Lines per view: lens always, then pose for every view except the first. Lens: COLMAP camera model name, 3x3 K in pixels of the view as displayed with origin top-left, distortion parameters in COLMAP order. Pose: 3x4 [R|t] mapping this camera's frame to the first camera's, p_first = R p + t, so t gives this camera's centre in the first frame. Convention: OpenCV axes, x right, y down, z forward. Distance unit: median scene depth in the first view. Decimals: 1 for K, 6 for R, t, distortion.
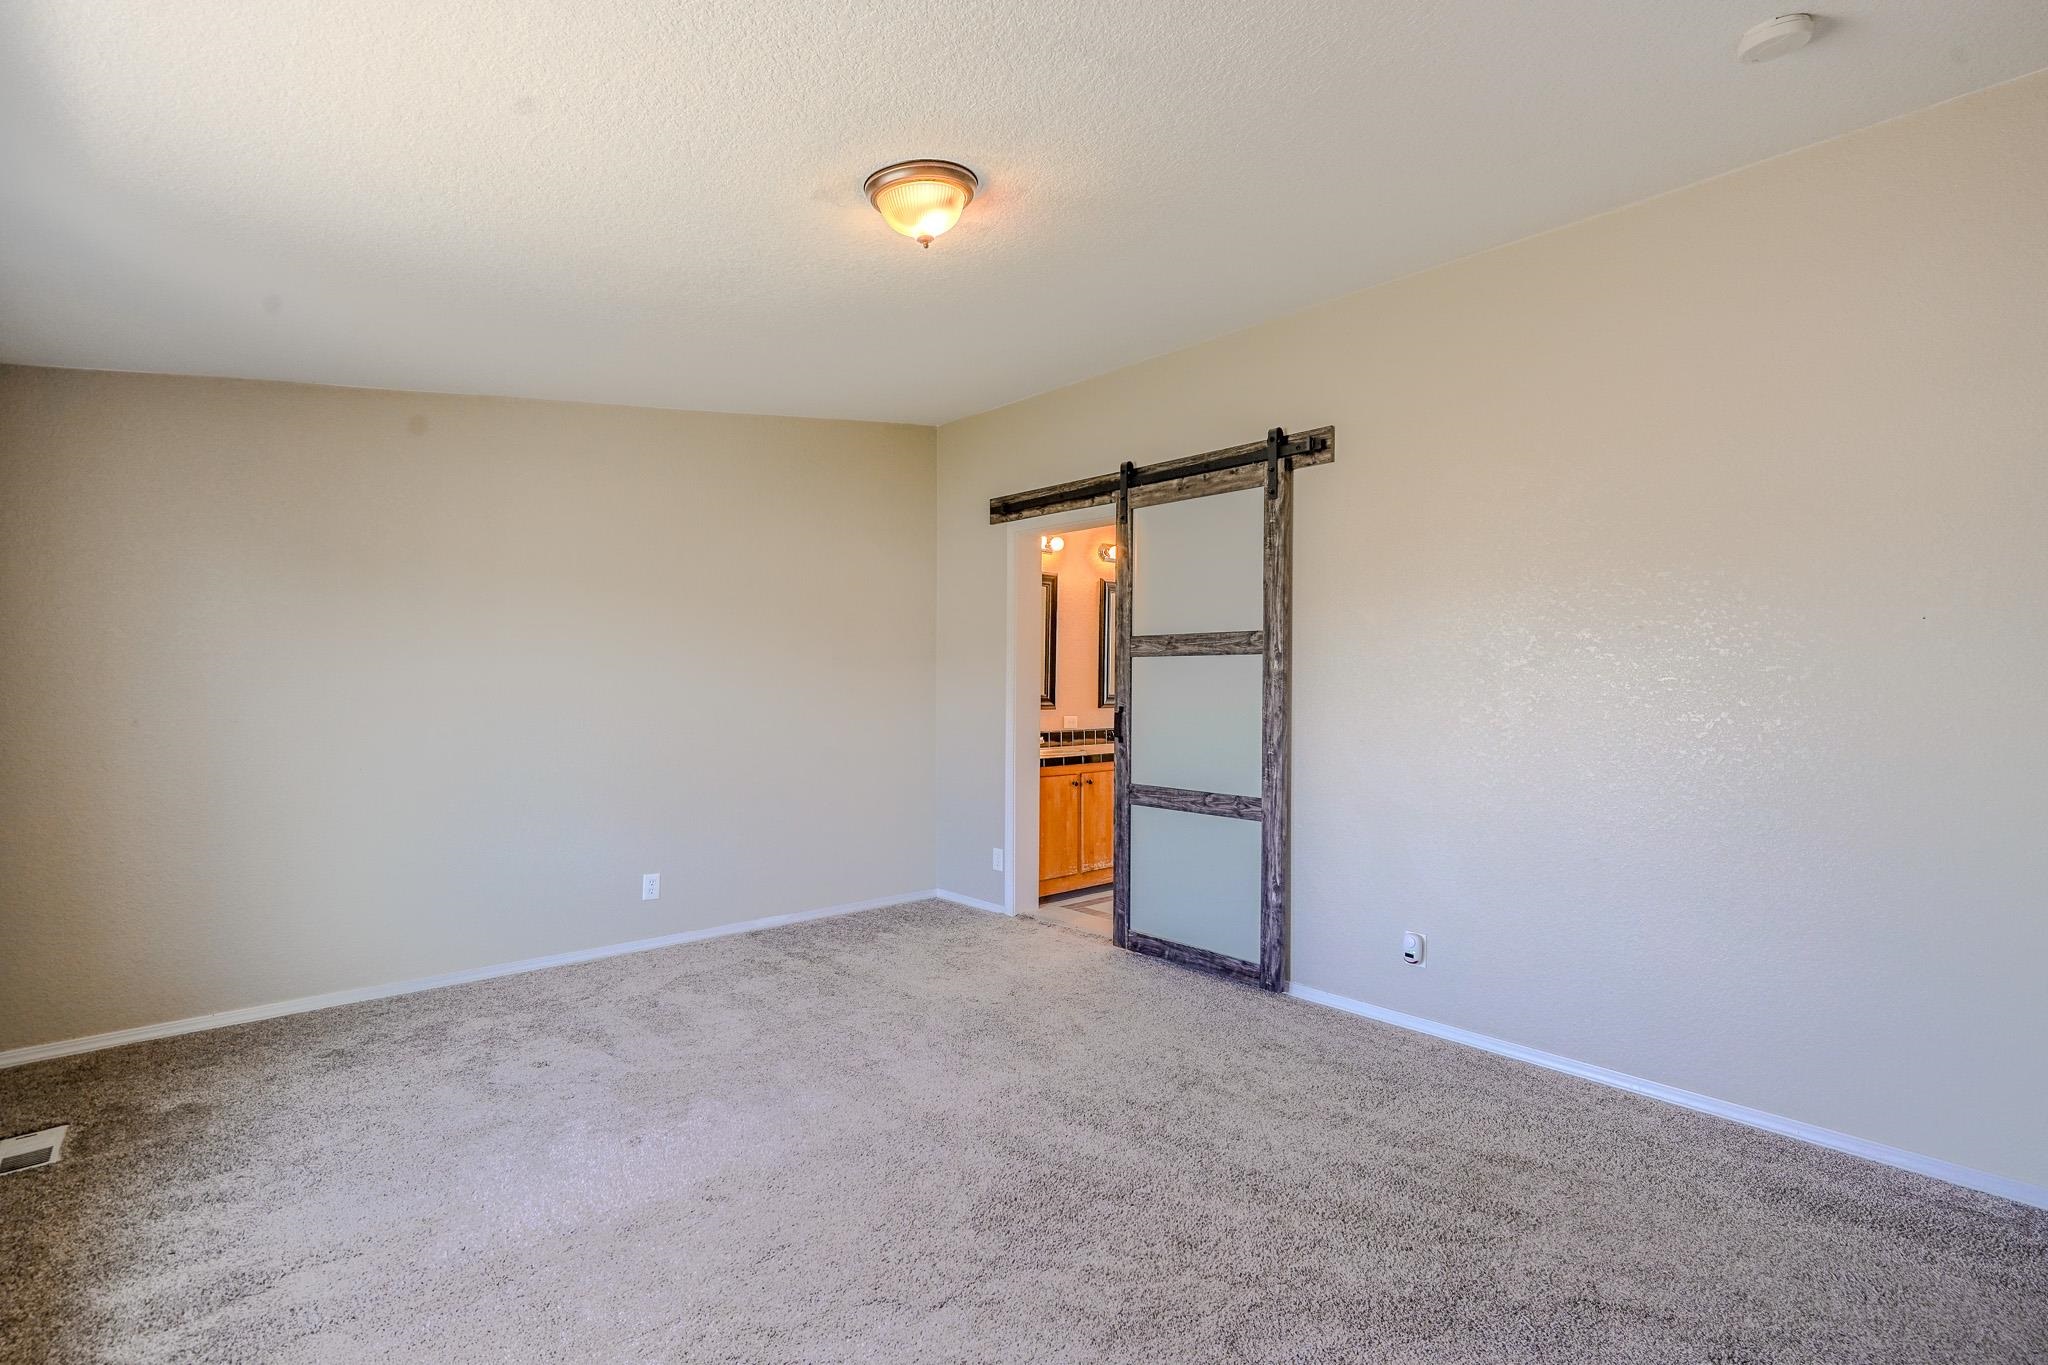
lens RADIAL K [[957.7, 0, 1031.3], [0, 957.7, 681.2], [0, 0, 1]] dist [-0.000258, 0.000497]
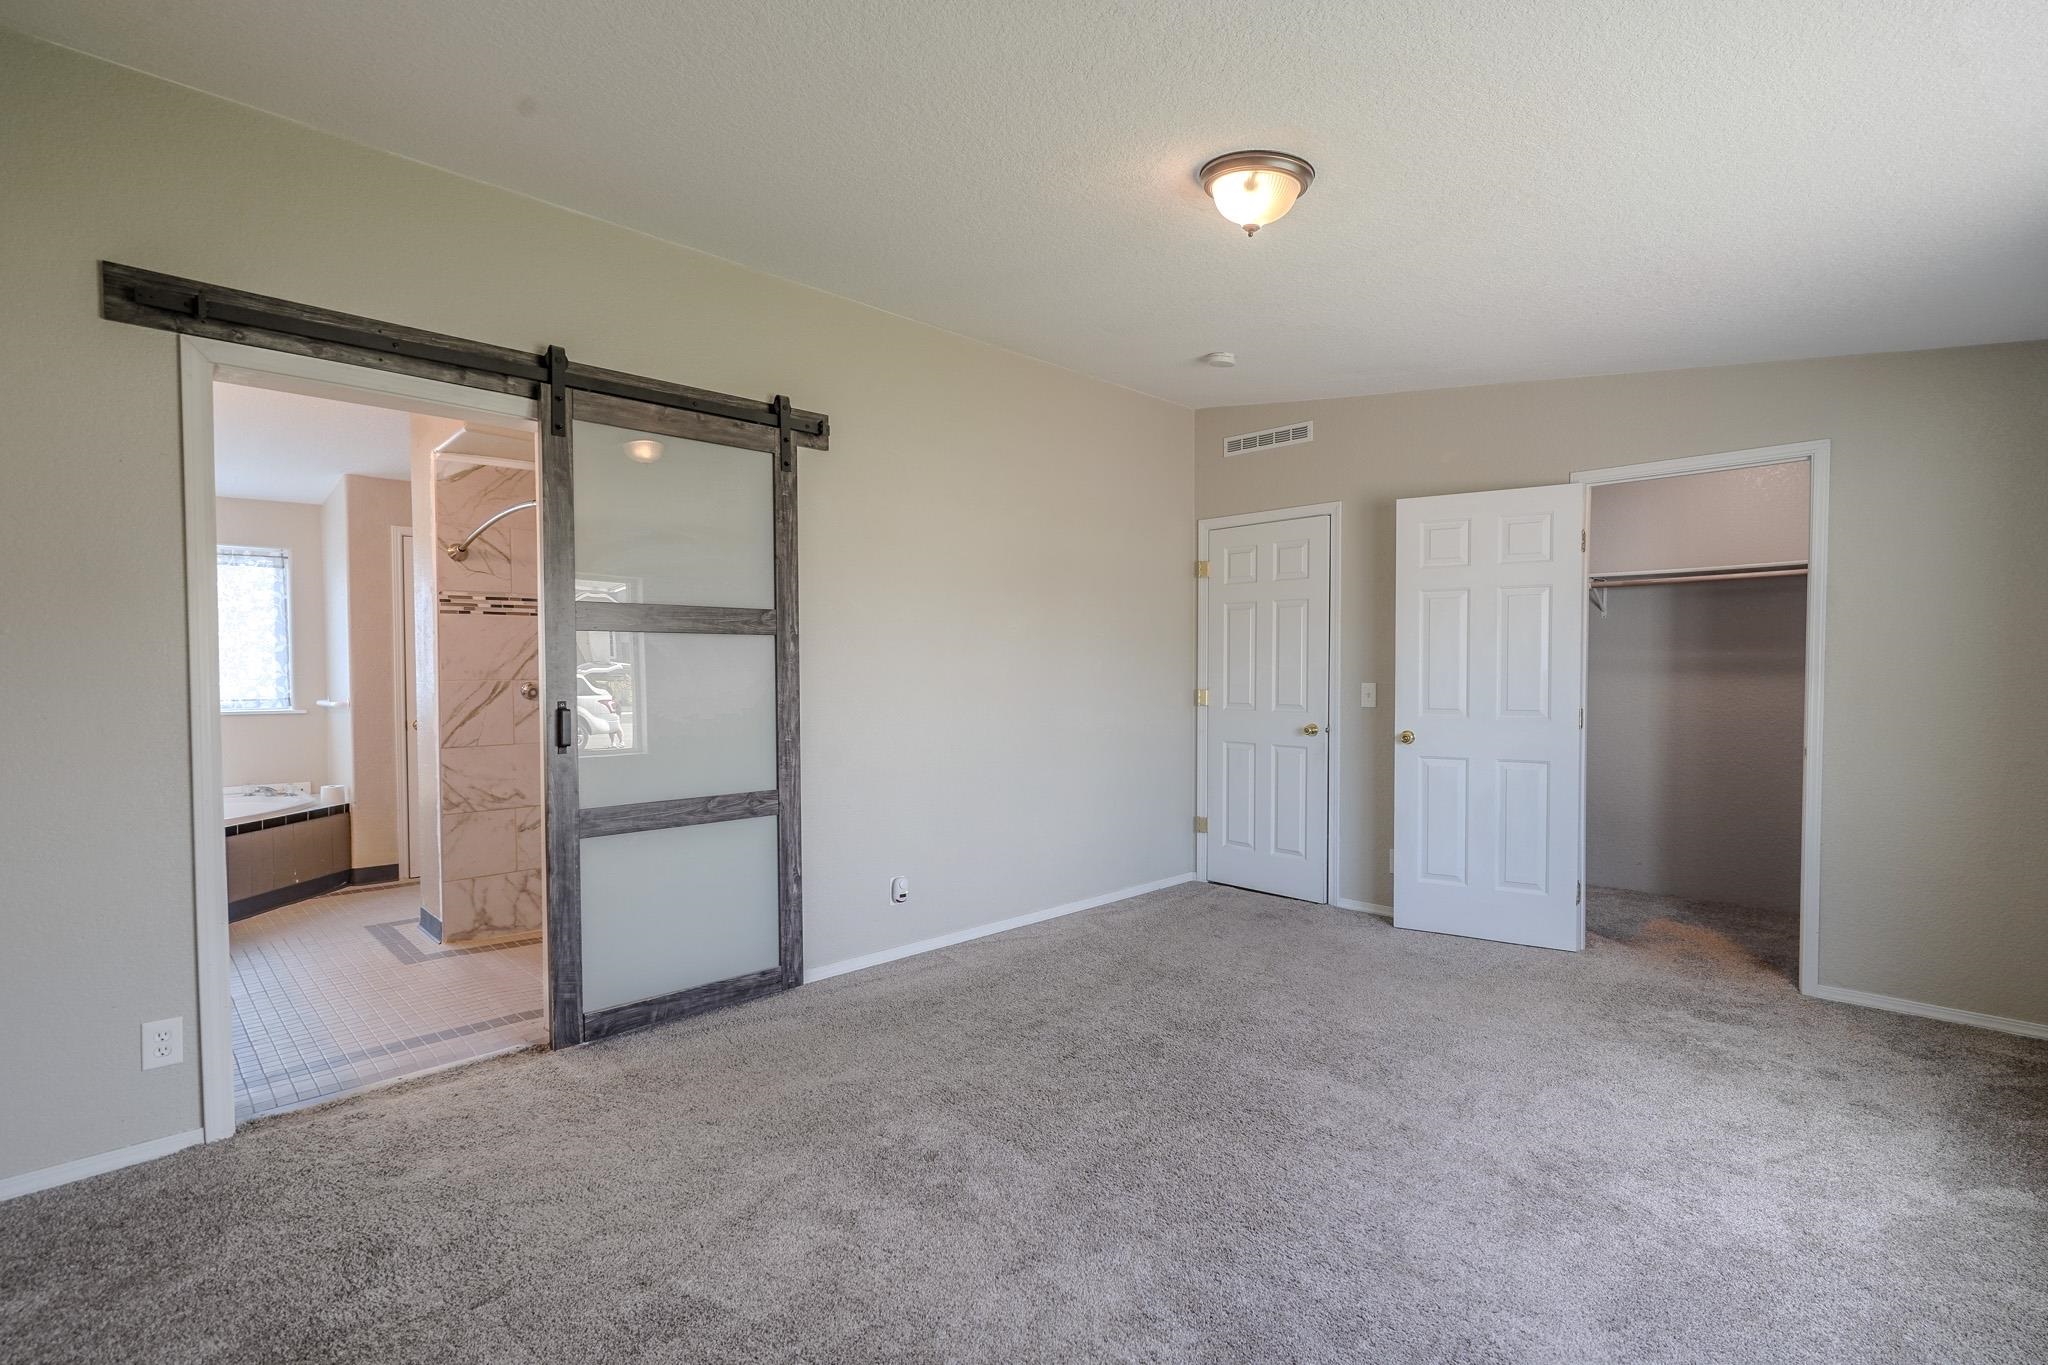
lens RADIAL K [[957.7, 0, 1026.1], [0, 957.7, 685.5], [0, 0, 1]] dist [-0.000258, 0.000497]
pose [[-0.043781, -0.023527, 0.998764, -0.693497], [0.002550, 0.999717, 0.023661, -0.000813], [-0.999038, 0.003583, -0.043708, 0.790803]]
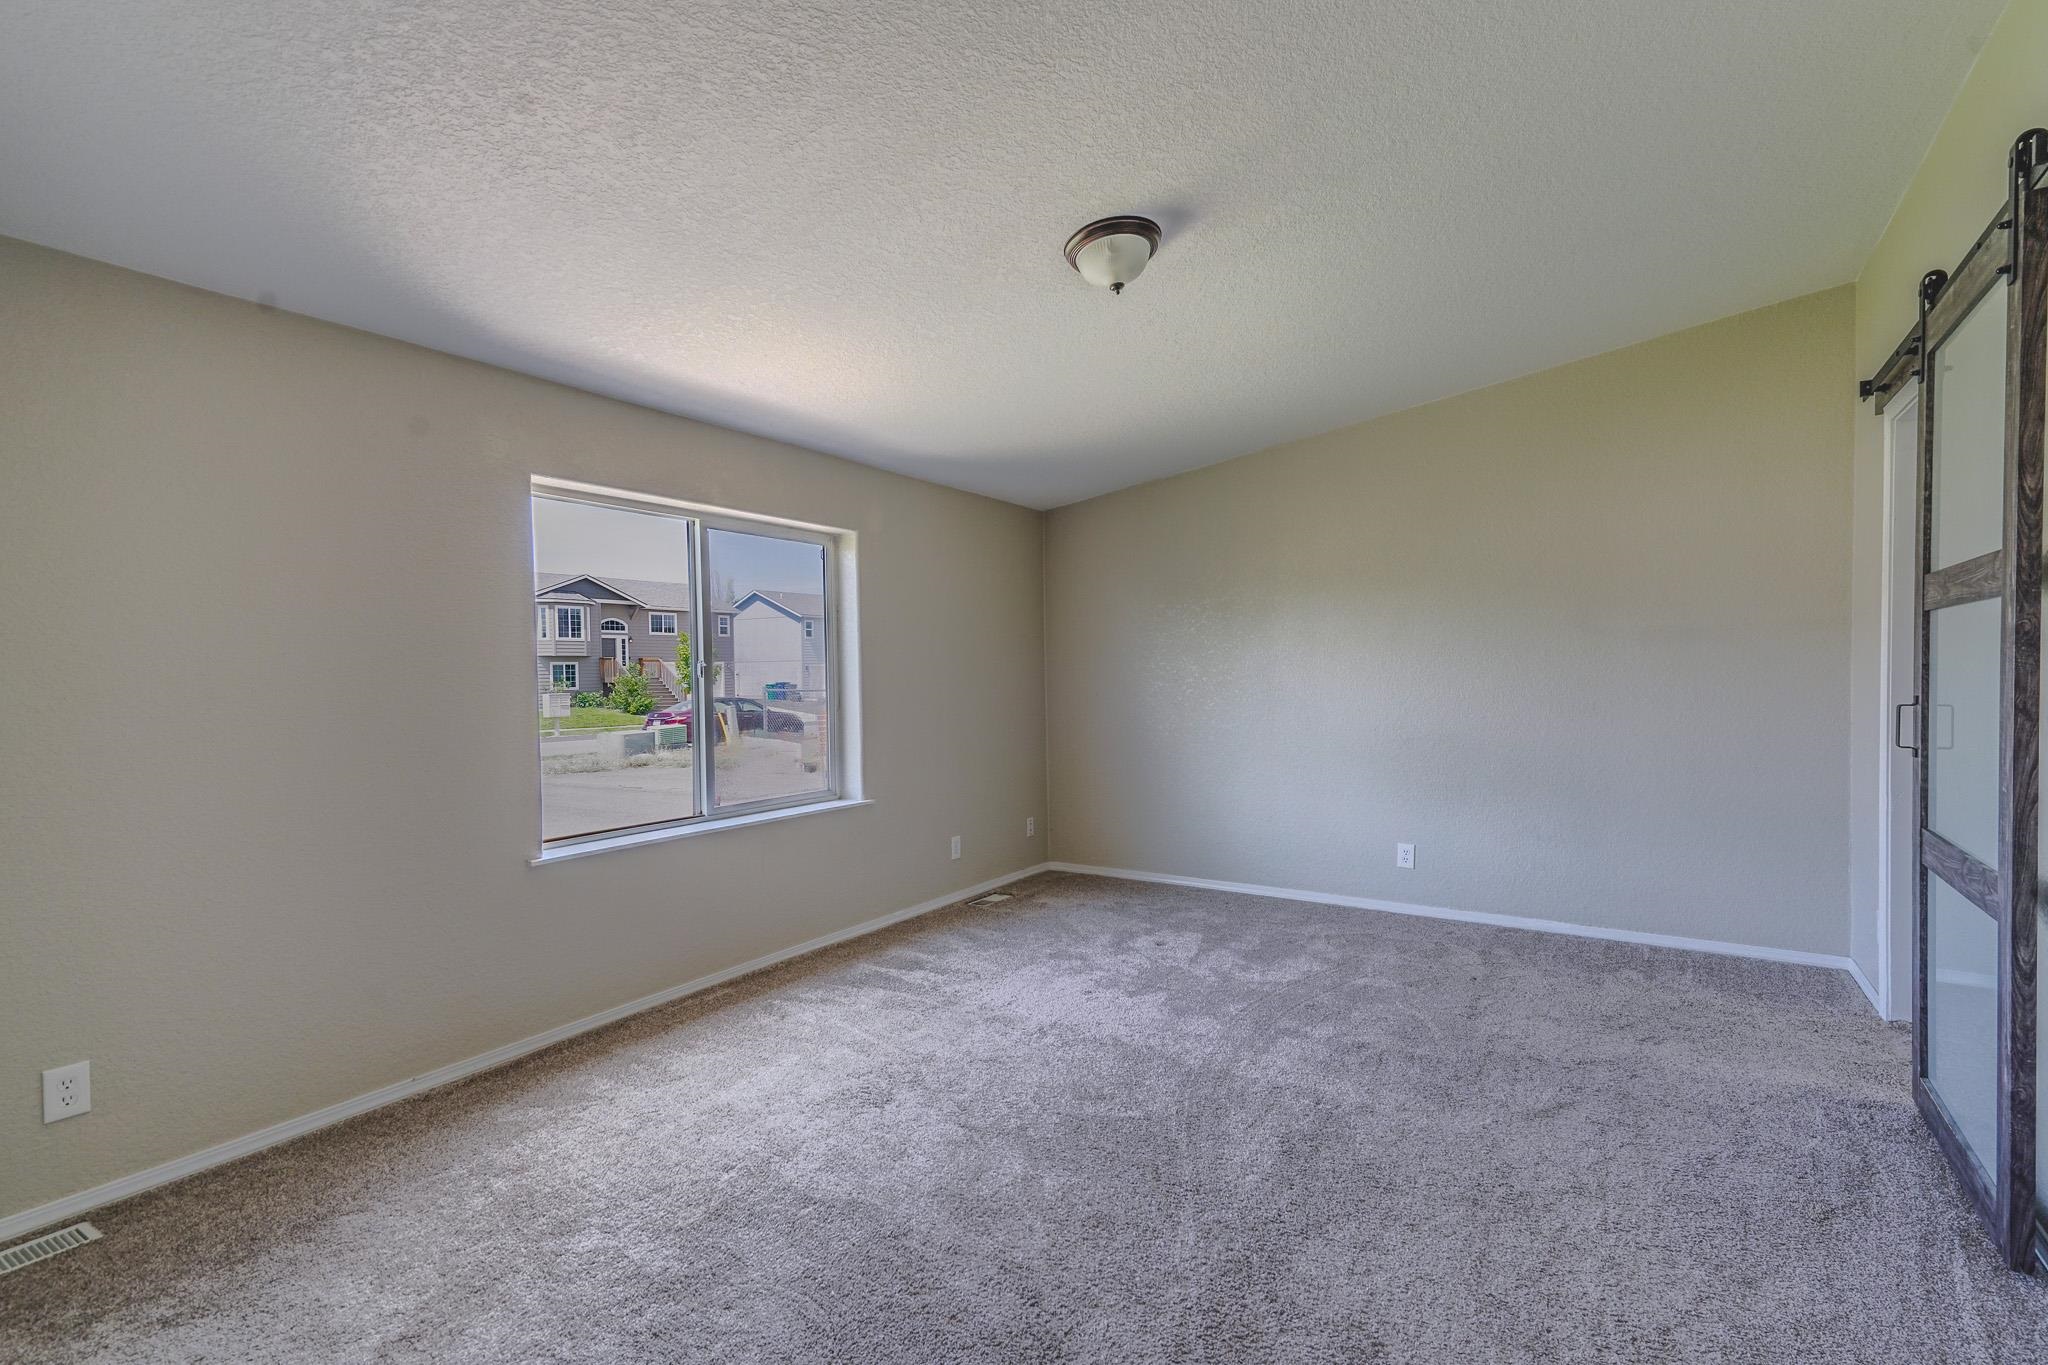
lens RADIAL K [[957.7, 0, 1029.1], [0, 957.7, 685.4], [0, 0, 1]] dist [-0.000258, 0.000497]
pose [[0.242013, 0.008073, -0.970239, 0.606714], [0.015030, 0.999814, 0.012068, 0.005415], [0.970157, -0.017503, 0.241846, 0.376916]]
